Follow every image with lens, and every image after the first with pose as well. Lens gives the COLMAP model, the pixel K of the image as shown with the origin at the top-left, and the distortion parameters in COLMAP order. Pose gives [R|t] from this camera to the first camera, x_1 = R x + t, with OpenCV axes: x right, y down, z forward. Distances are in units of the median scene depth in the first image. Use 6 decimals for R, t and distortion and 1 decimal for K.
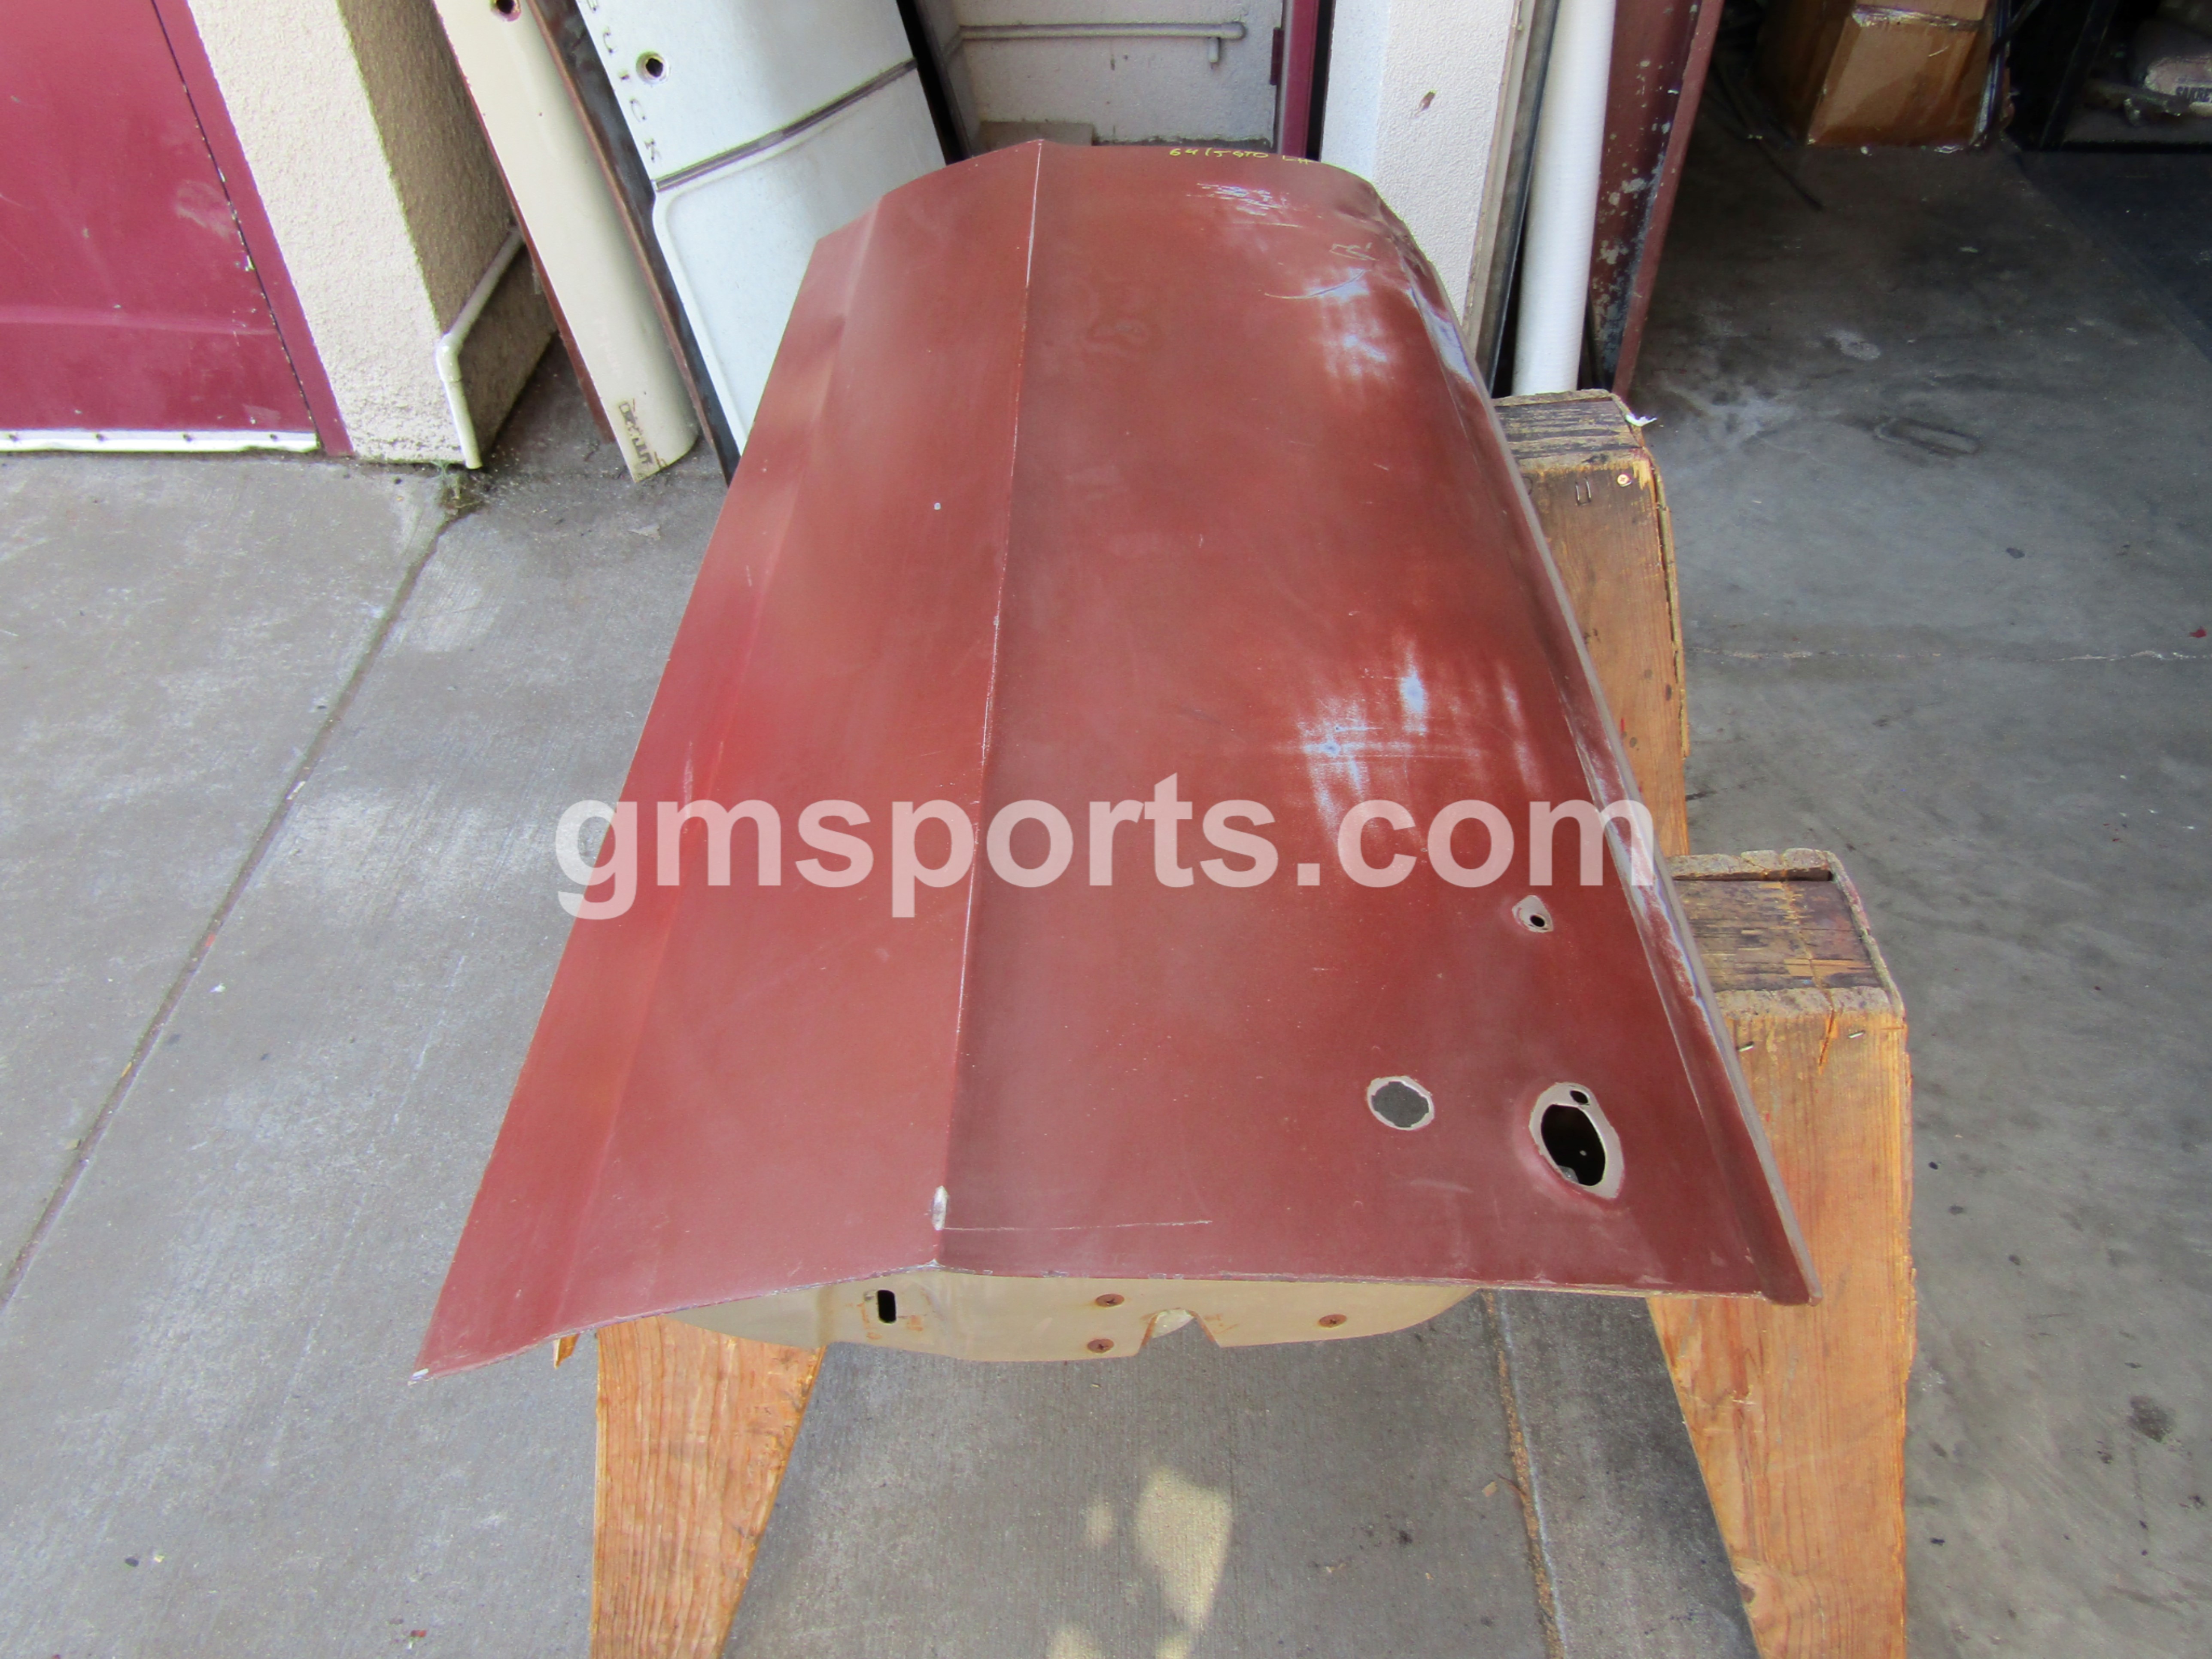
lens RADIAL K [[1578.4, 0, 1088.8], [0, 1578.4, 803.6], [0, 0, 1]] dist [-0.004590, 0.001086]
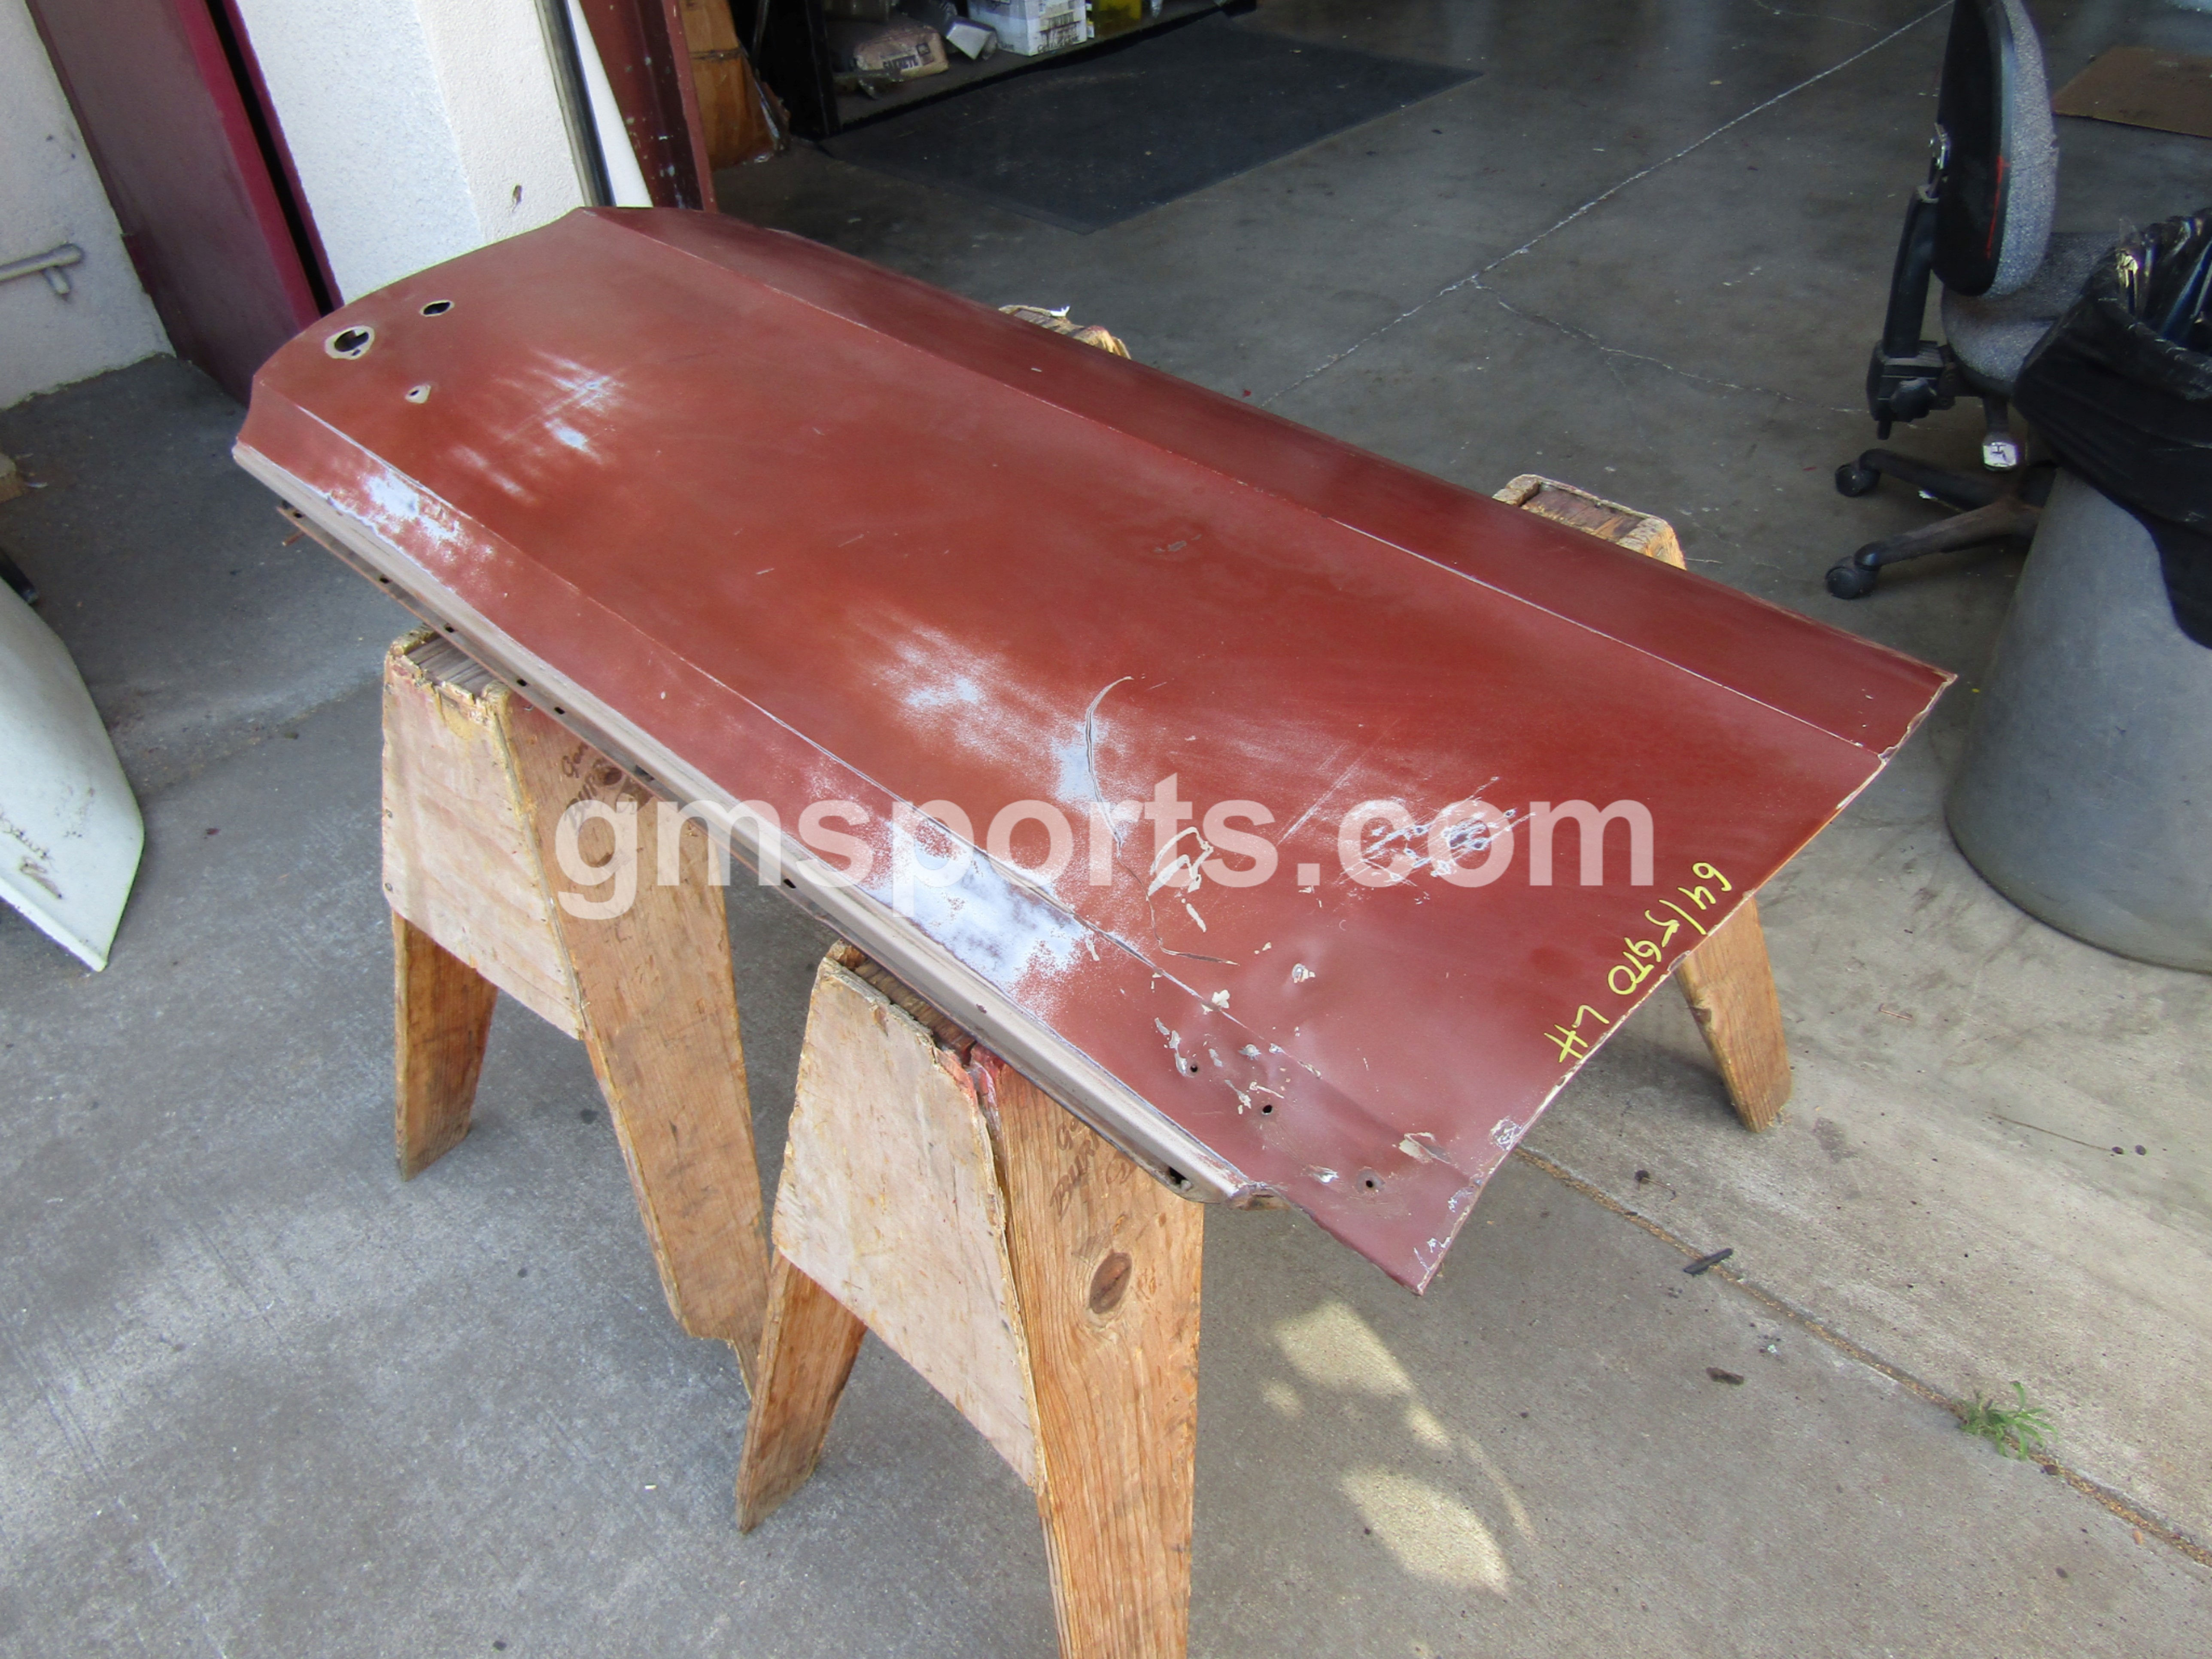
lens RADIAL K [[1578.4, 0, 1096.3], [0, 1578.4, 827.4], [0, 0, 1]] dist [-0.004590, 0.001086]
pose [[0.659633, -0.503670, 0.557854, -0.306689], [0.536341, 0.835416, 0.120078, -0.034197], [-0.526520, 0.219992, 0.821207, 0.076524]]
